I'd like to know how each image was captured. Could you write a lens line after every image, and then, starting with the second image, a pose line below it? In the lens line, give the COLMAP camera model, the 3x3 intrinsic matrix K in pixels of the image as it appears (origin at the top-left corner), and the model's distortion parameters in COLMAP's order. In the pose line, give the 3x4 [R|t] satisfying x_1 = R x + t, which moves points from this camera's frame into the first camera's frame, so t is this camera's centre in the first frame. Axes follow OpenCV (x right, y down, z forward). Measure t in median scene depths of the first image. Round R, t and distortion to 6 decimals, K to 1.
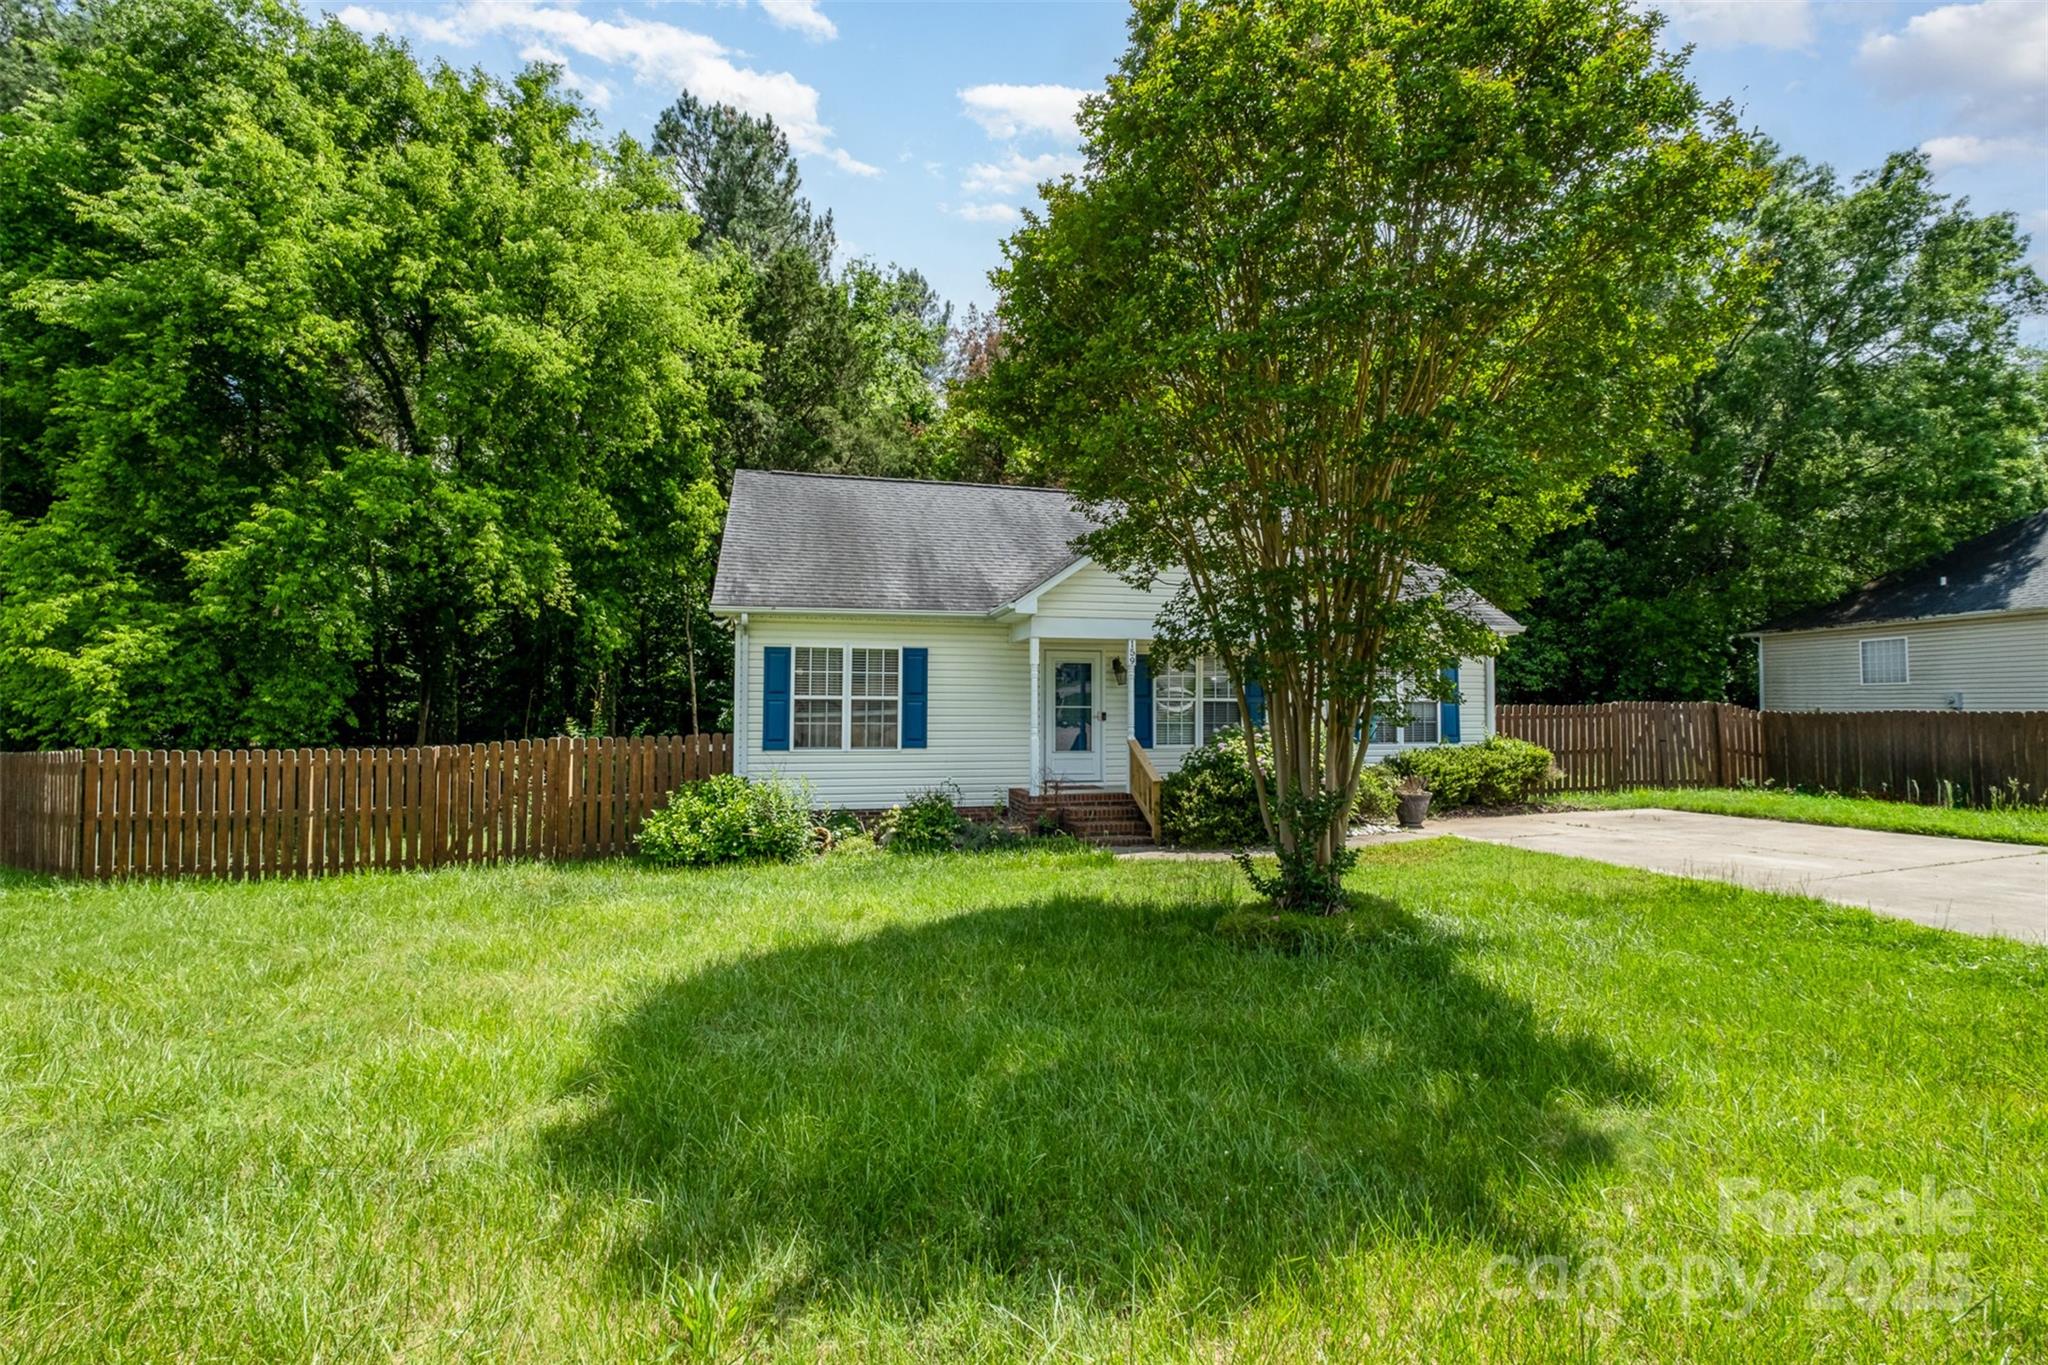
lens RADIAL K [[879.3, 0, 1029.9], [0, 879.3, 650.6], [0, 0, 1]] dist [0.000476, 0.000052]
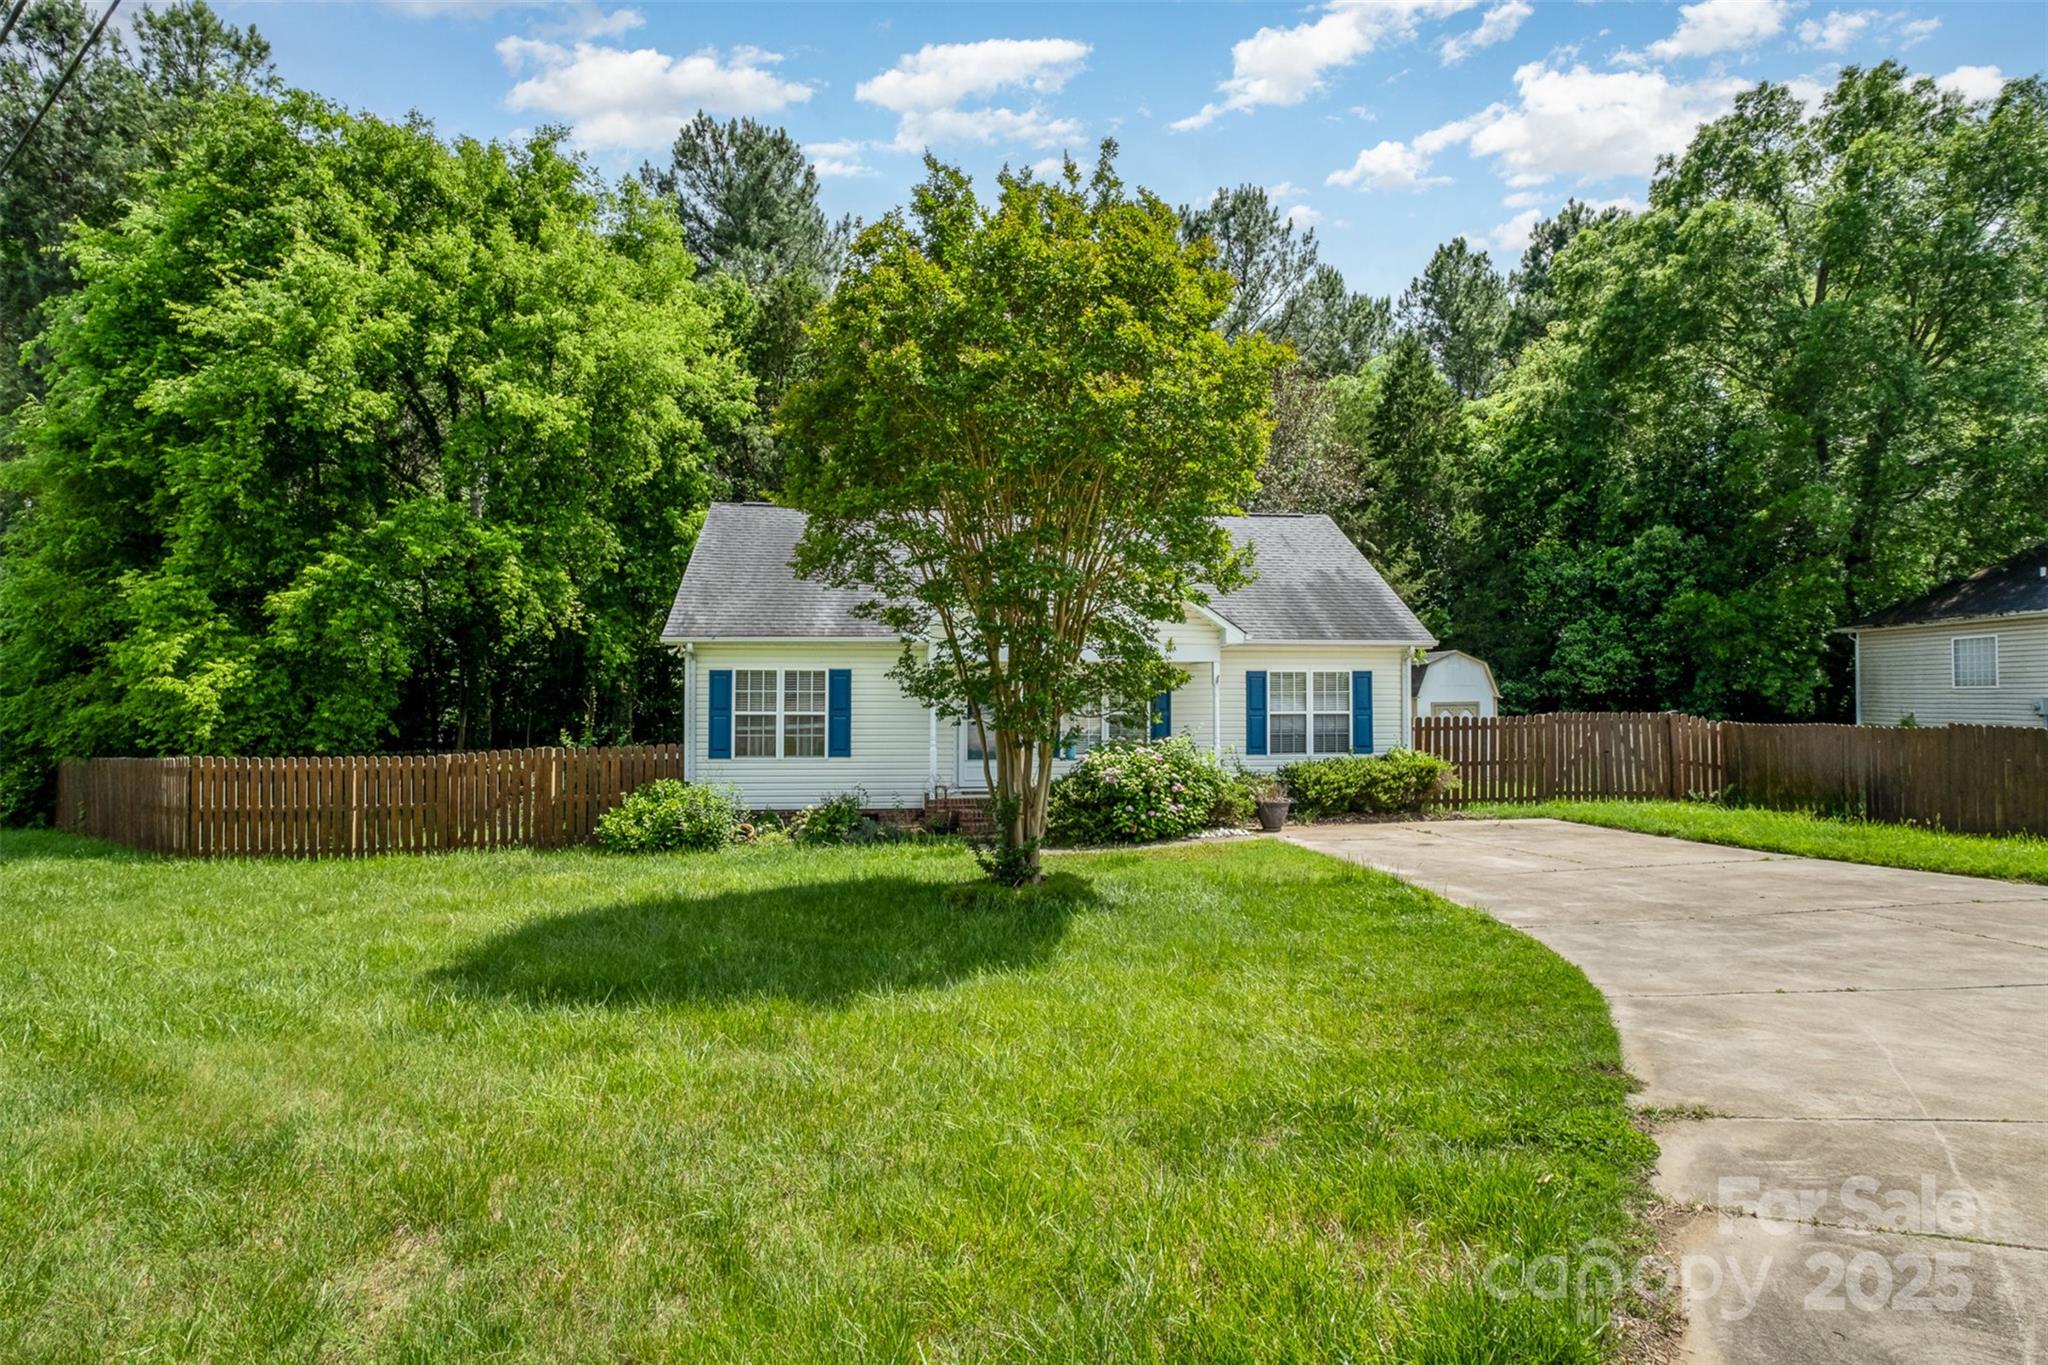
lens RADIAL K [[989.6, 0, 1015.5], [0, 989.6, 644.5], [0, 0, 1]] dist [0.021514, -0.012334]
pose [[0.991975, -0.009114, -0.126104, 0.259994], [0.009896, 0.999936, 0.005574, -0.040632], [0.126045, -0.006777, 0.992001, -0.253370]]
